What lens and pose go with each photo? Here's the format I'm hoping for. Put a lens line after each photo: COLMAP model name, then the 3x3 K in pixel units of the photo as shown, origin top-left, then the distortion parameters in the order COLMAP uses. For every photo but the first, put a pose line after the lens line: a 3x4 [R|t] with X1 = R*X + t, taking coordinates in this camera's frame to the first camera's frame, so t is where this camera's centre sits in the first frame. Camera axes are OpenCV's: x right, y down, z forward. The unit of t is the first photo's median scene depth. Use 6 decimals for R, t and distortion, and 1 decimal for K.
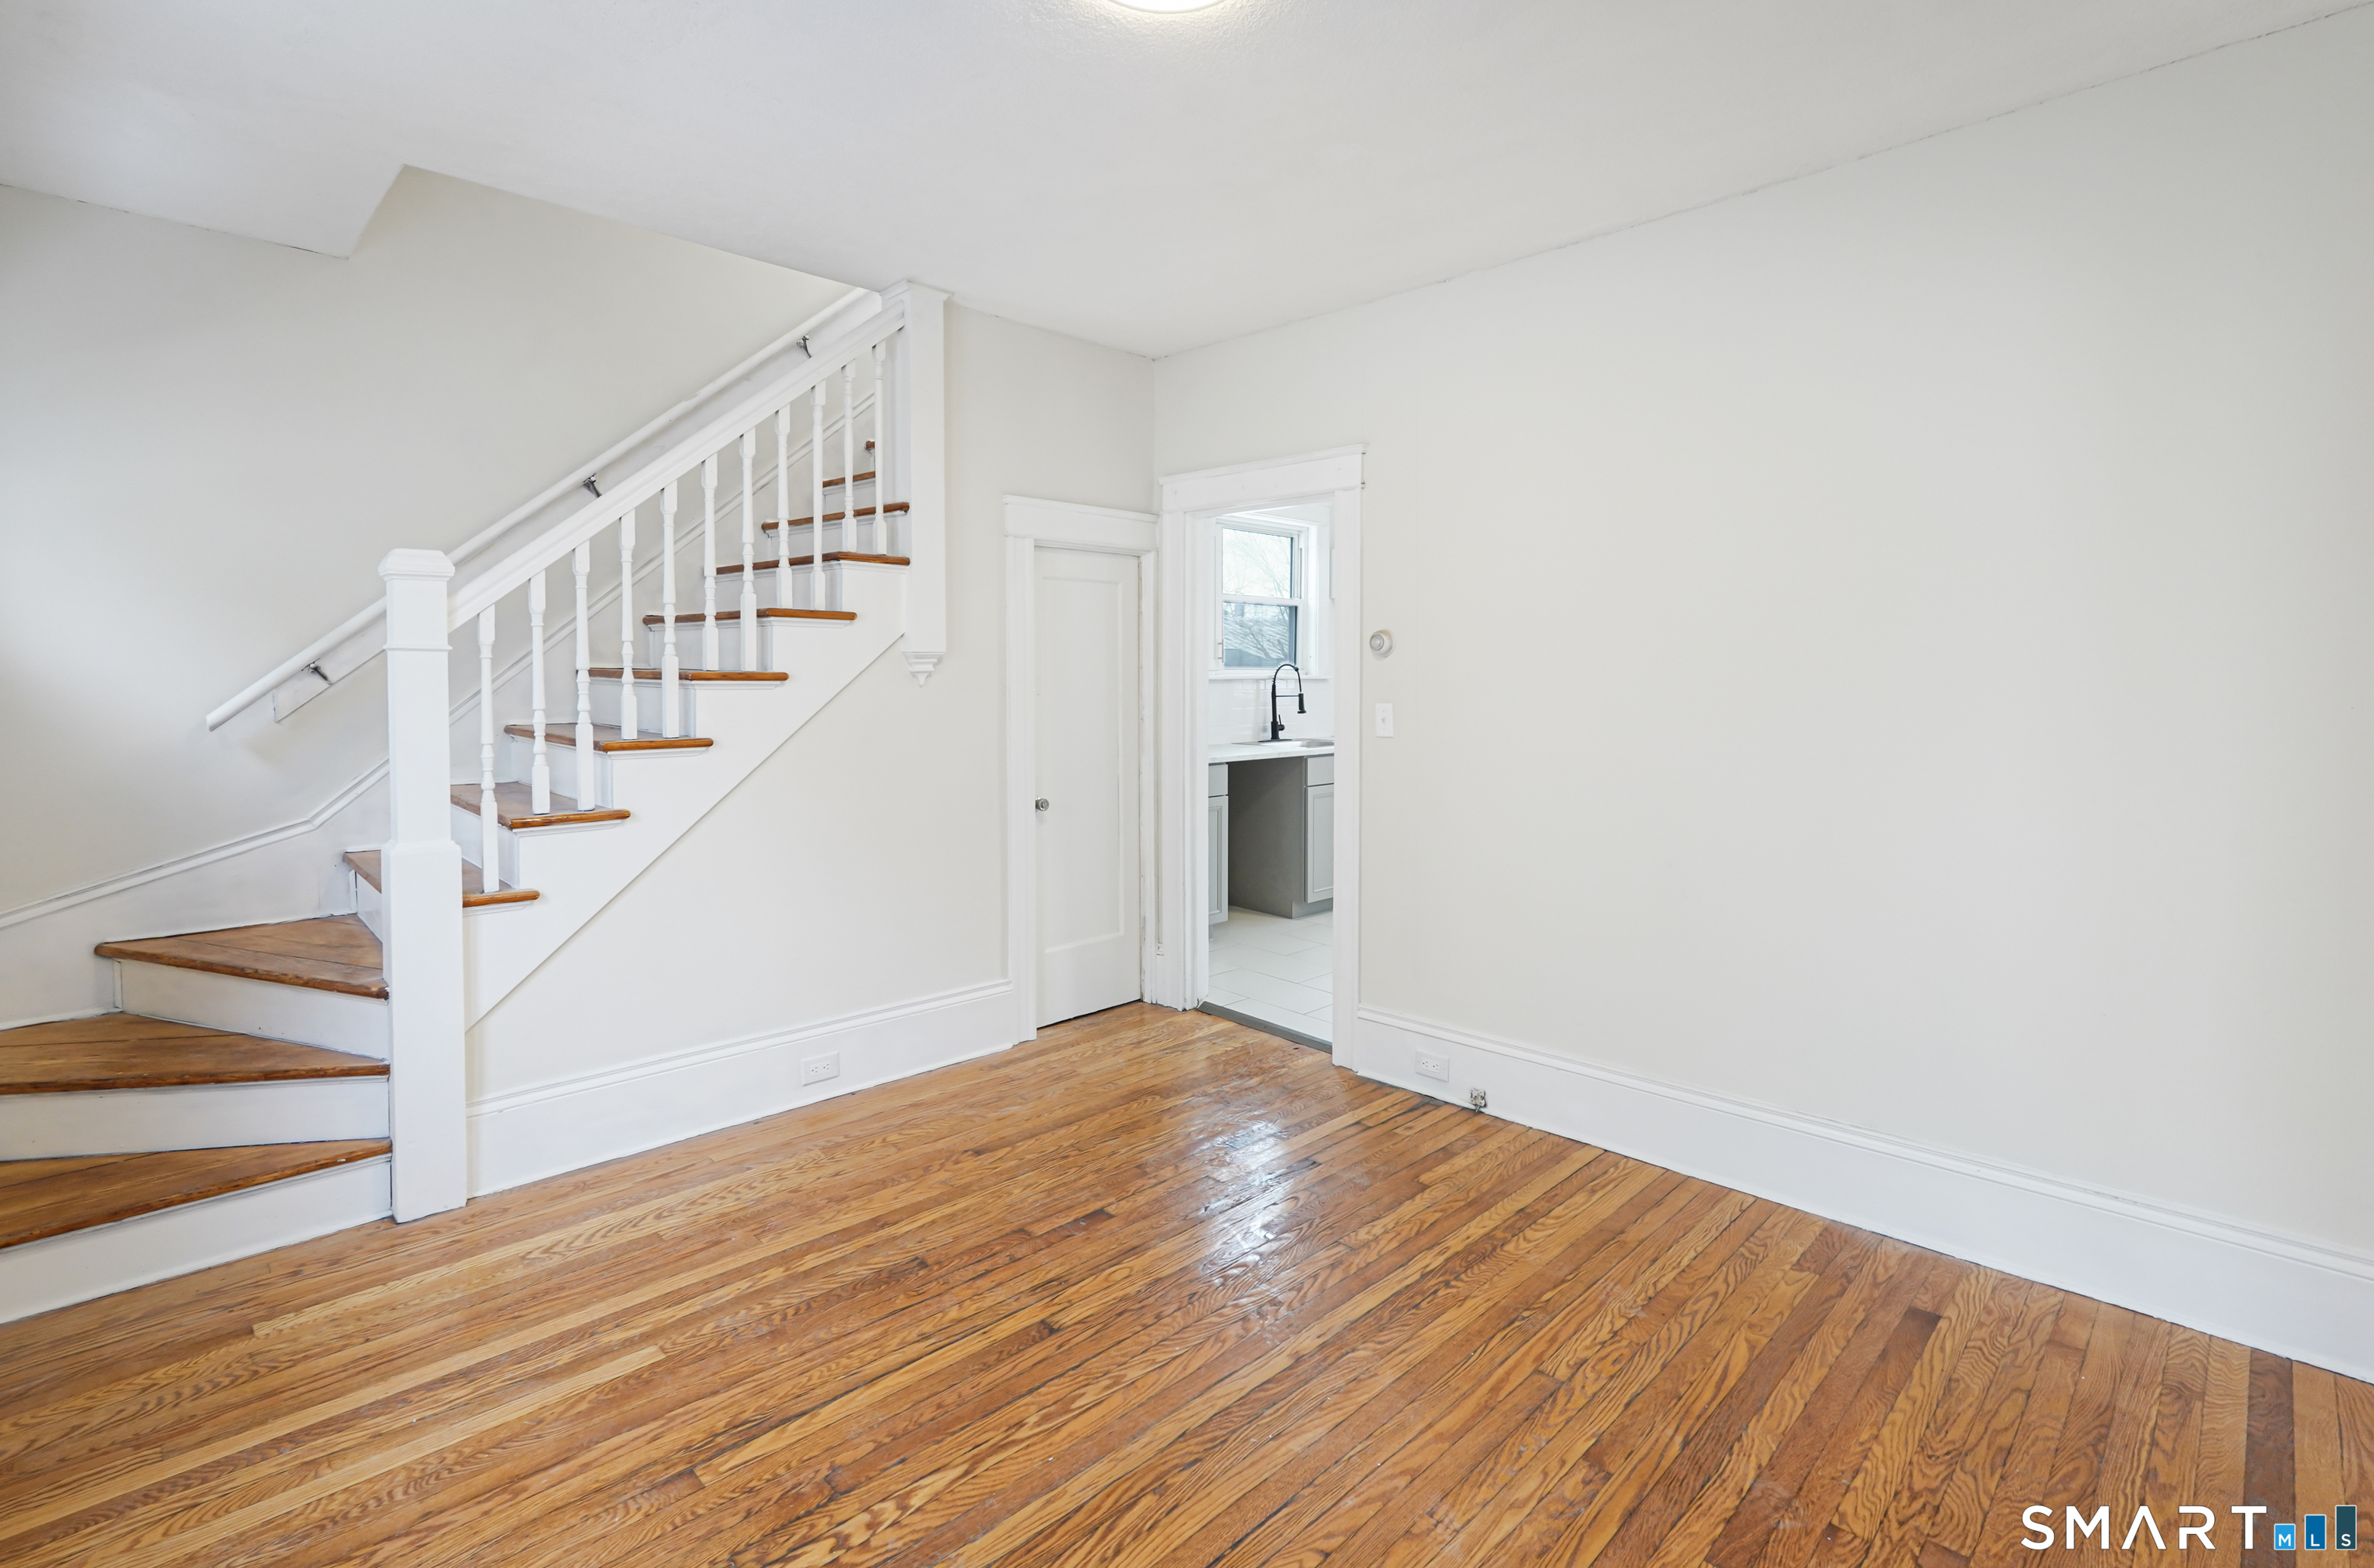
lens RADIAL K [[1110.3, 0, 1183.8], [0, 1110.3, 673.1], [0, 0, 1]] dist [-0.002812, 0.000515]
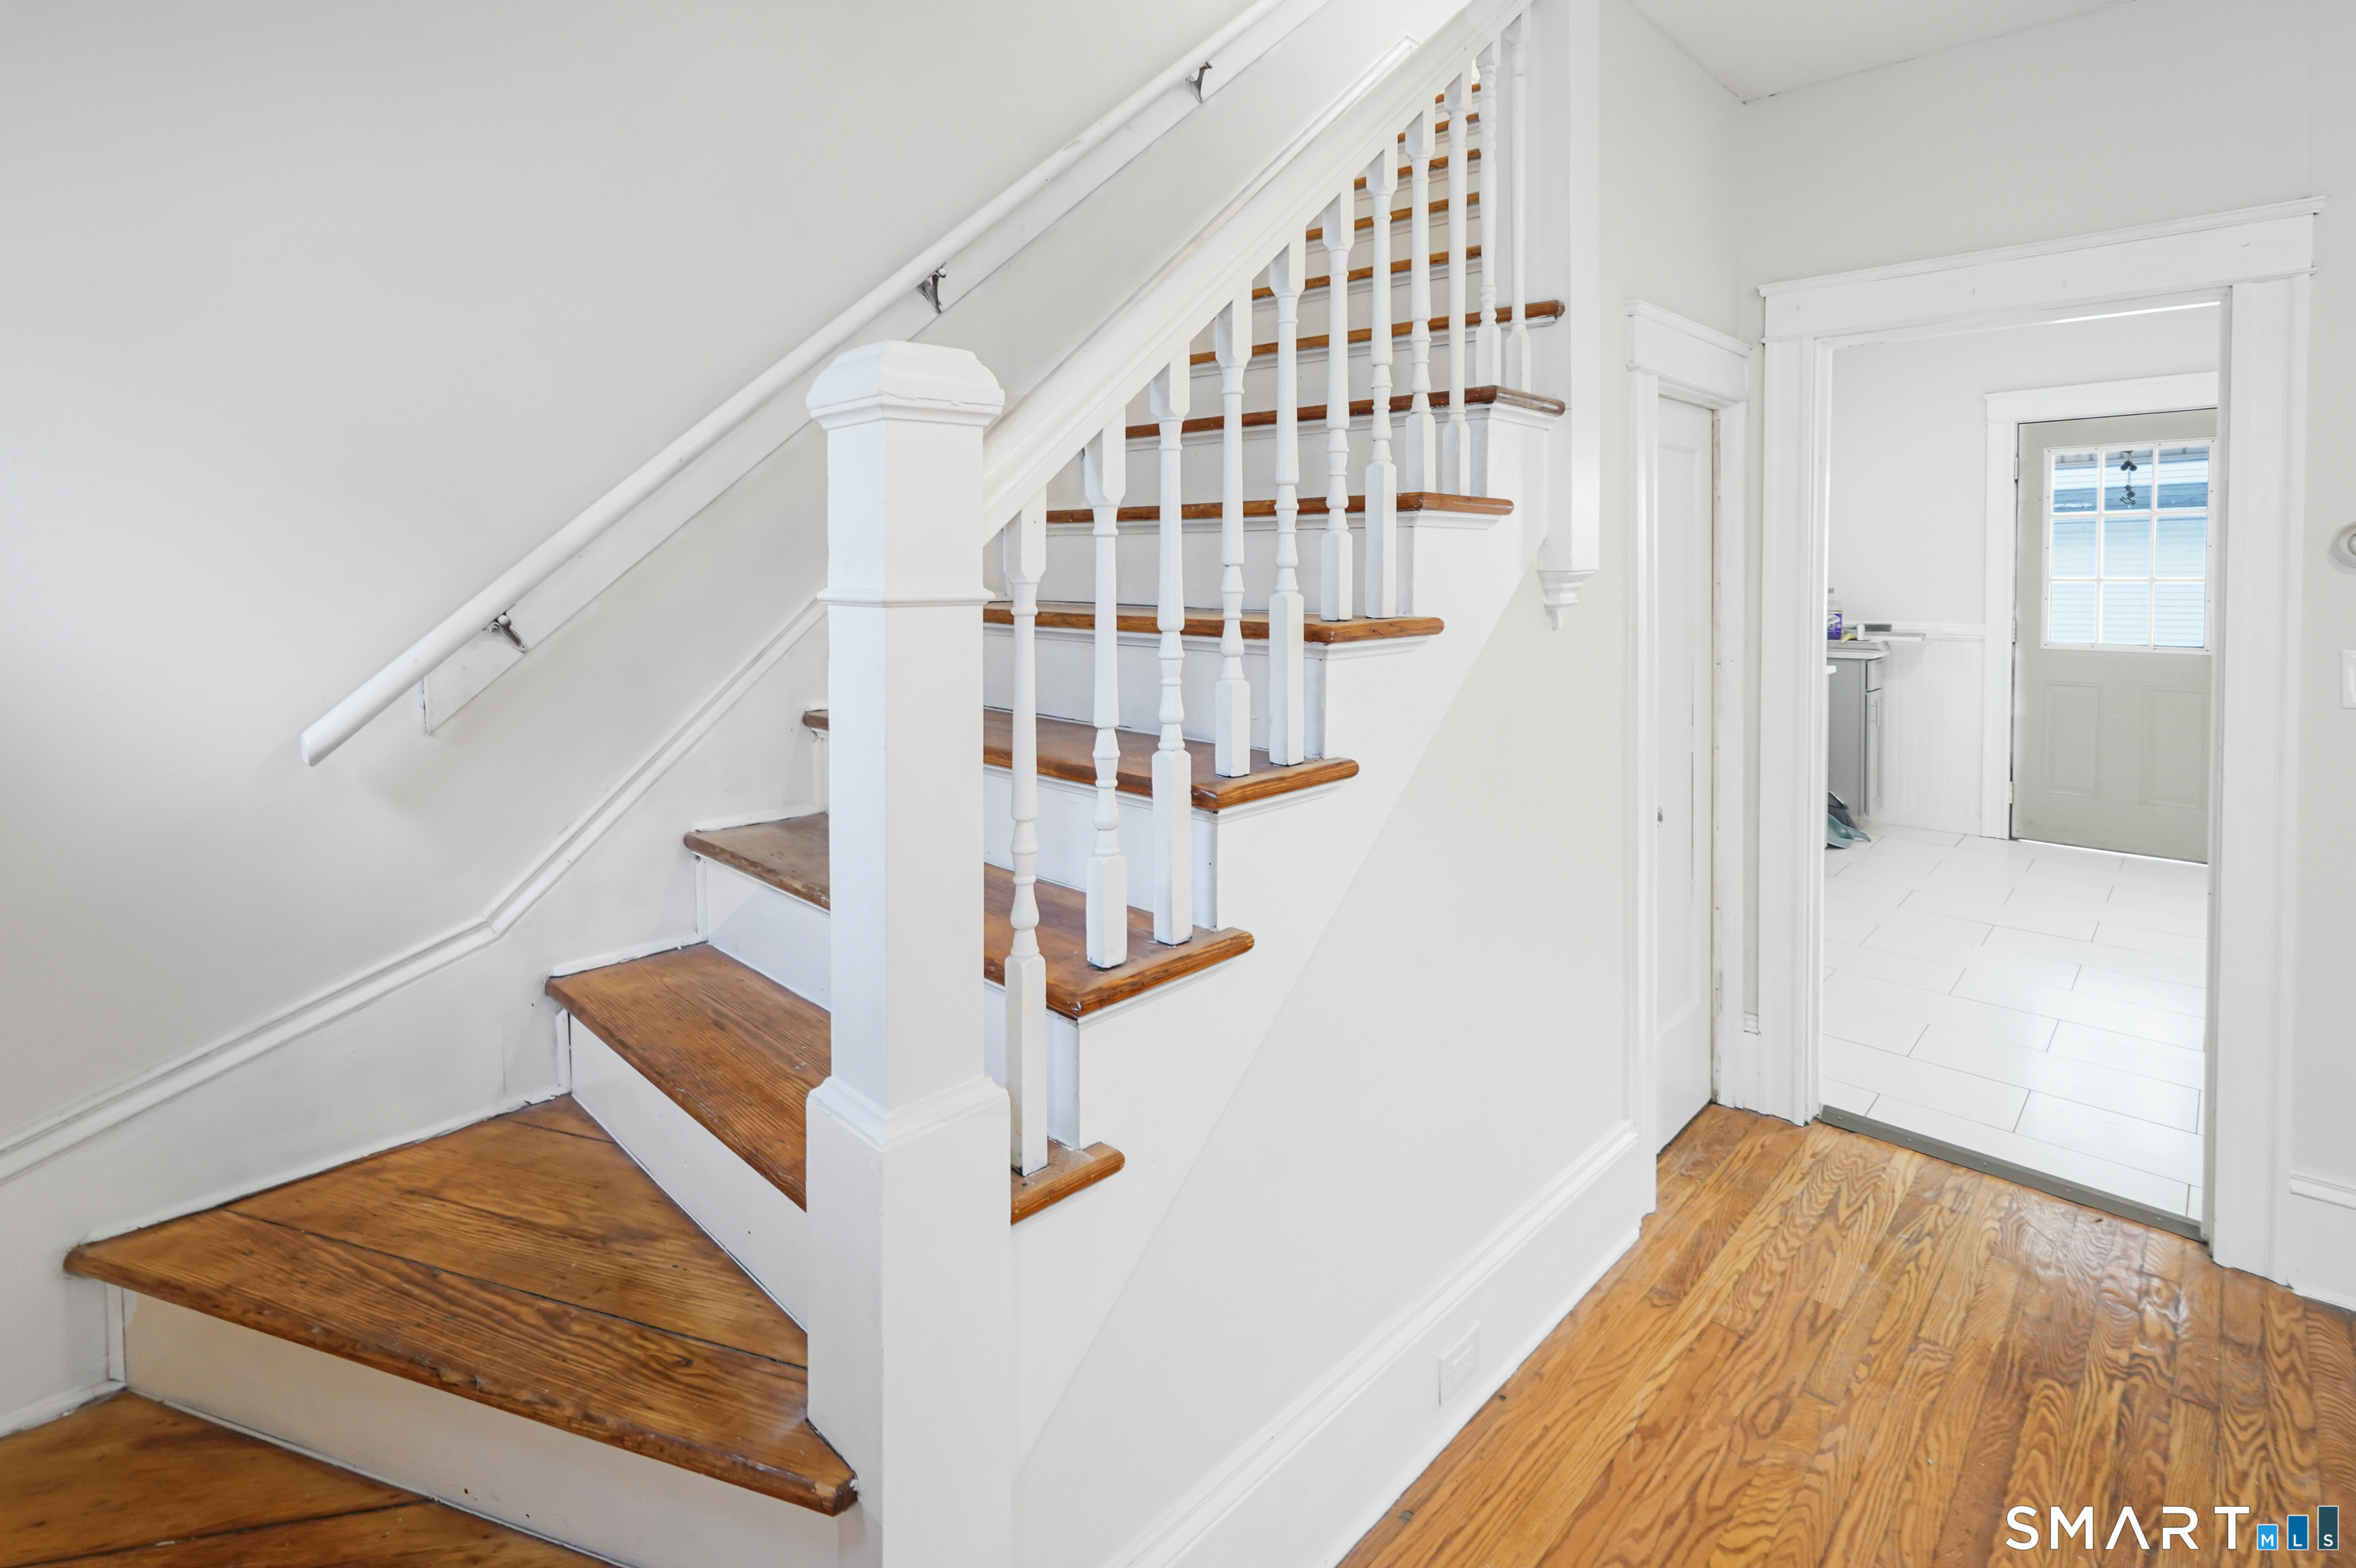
lens RADIAL K [[1111.9, 0, 1176.7], [0, 1111.9, 552.3], [0, 0, 1]] dist [-0.000886, -0.000896]
pose [[0.999736, -0.016389, 0.016122, -0.467352], [0.016663, 0.999716, -0.017048, -0.022680], [-0.015838, 0.017312, 0.999725, 0.470049]]
